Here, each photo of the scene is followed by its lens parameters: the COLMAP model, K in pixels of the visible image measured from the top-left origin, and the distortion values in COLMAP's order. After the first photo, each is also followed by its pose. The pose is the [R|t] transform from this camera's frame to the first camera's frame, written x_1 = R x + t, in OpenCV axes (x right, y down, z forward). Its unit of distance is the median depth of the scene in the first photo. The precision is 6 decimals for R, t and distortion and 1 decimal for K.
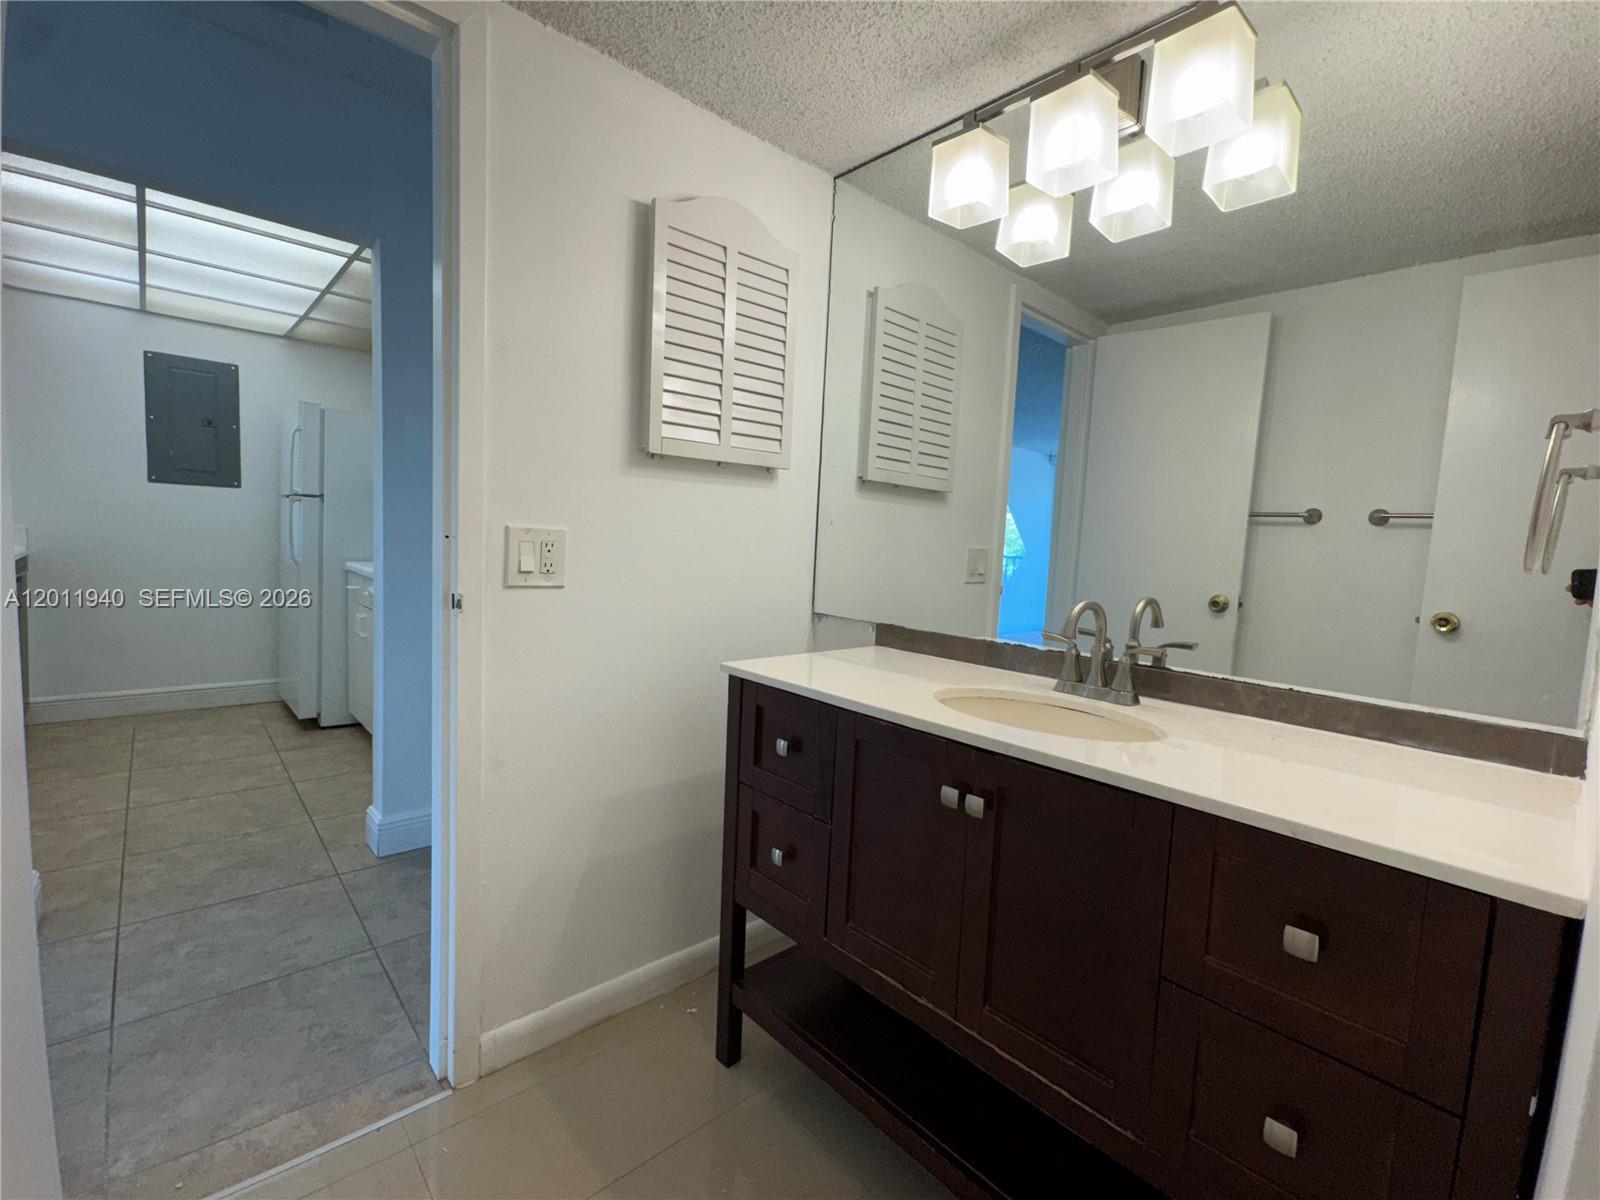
lens RADIAL K [[708.2, 0, 800.0], [0, 708.2, 600.0], [0, 0, 1]] dist [0.001139, 0.000082]
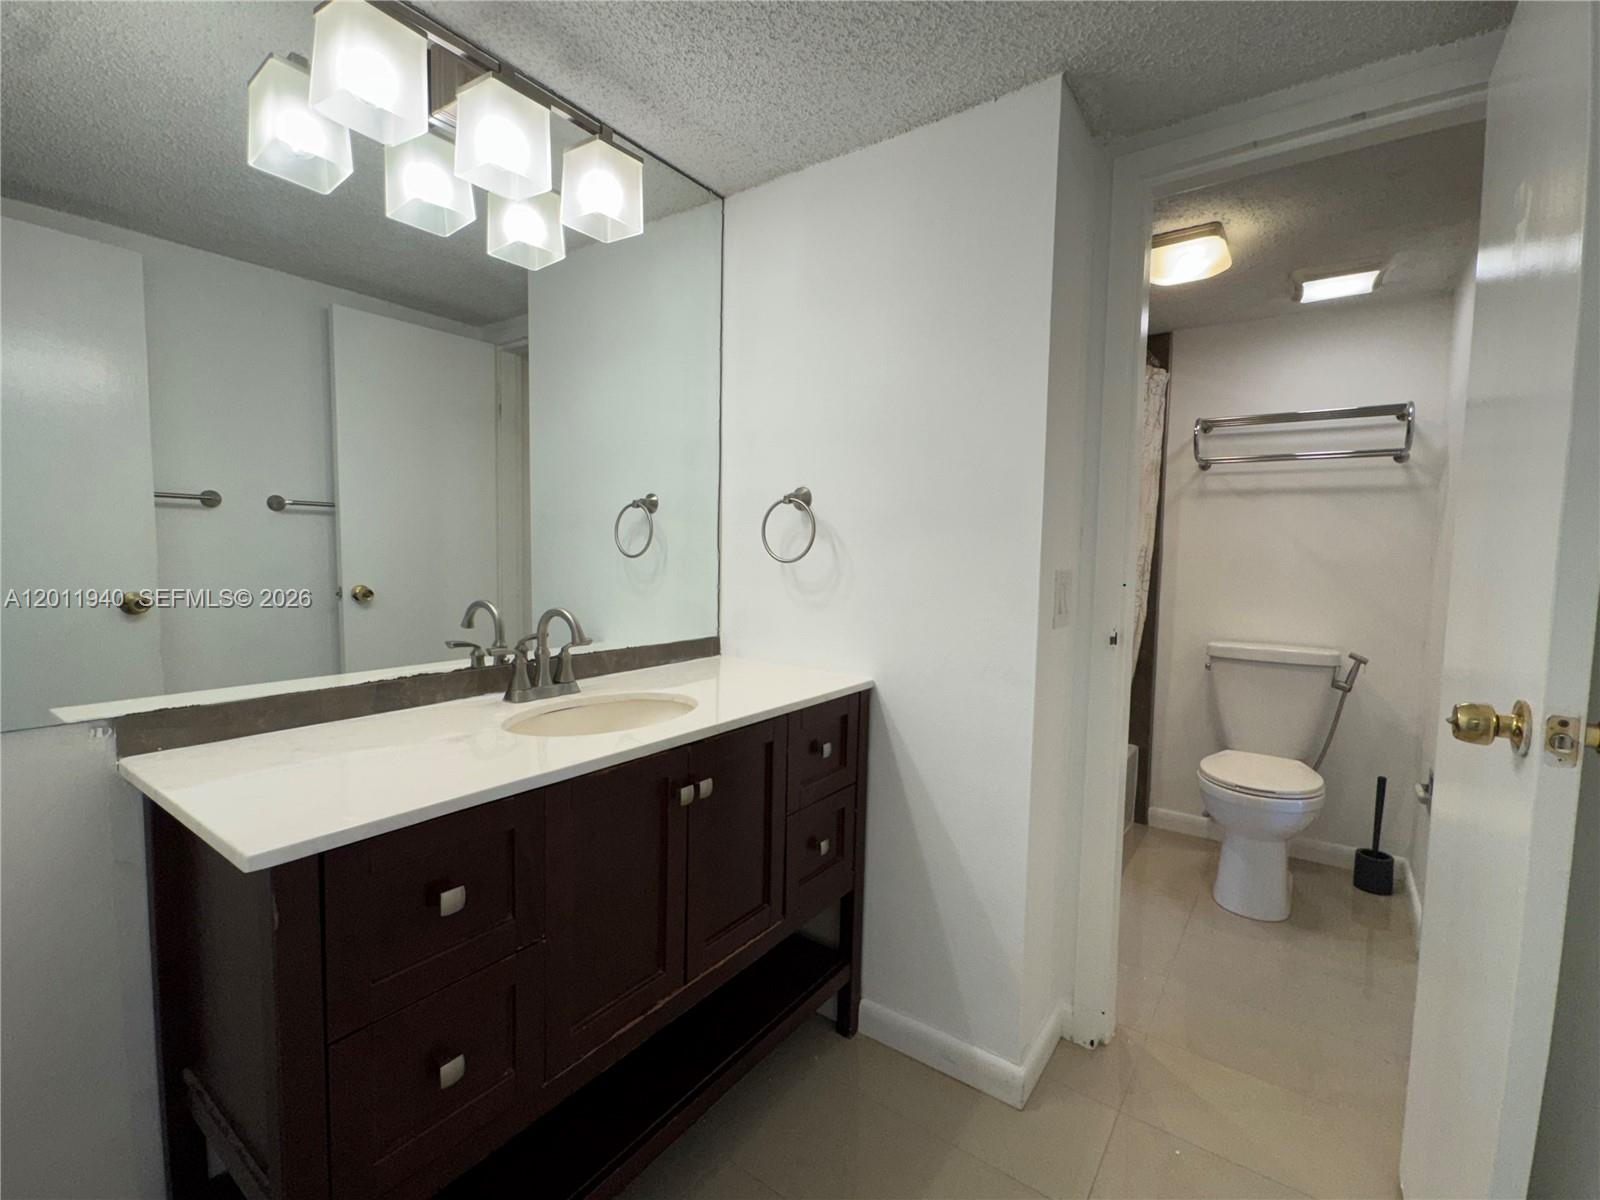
lens RADIAL K [[708.2, 0, 800.0], [0, 708.2, 600.0], [0, 0, 1]] dist [0.001139, 0.000082]
pose [[-0.205394, -0.124861, 0.970682, -0.421771], [0.055832, 0.988718, 0.138995, -0.083031], [-0.977085, 0.082744, -0.196106, 0.494791]]
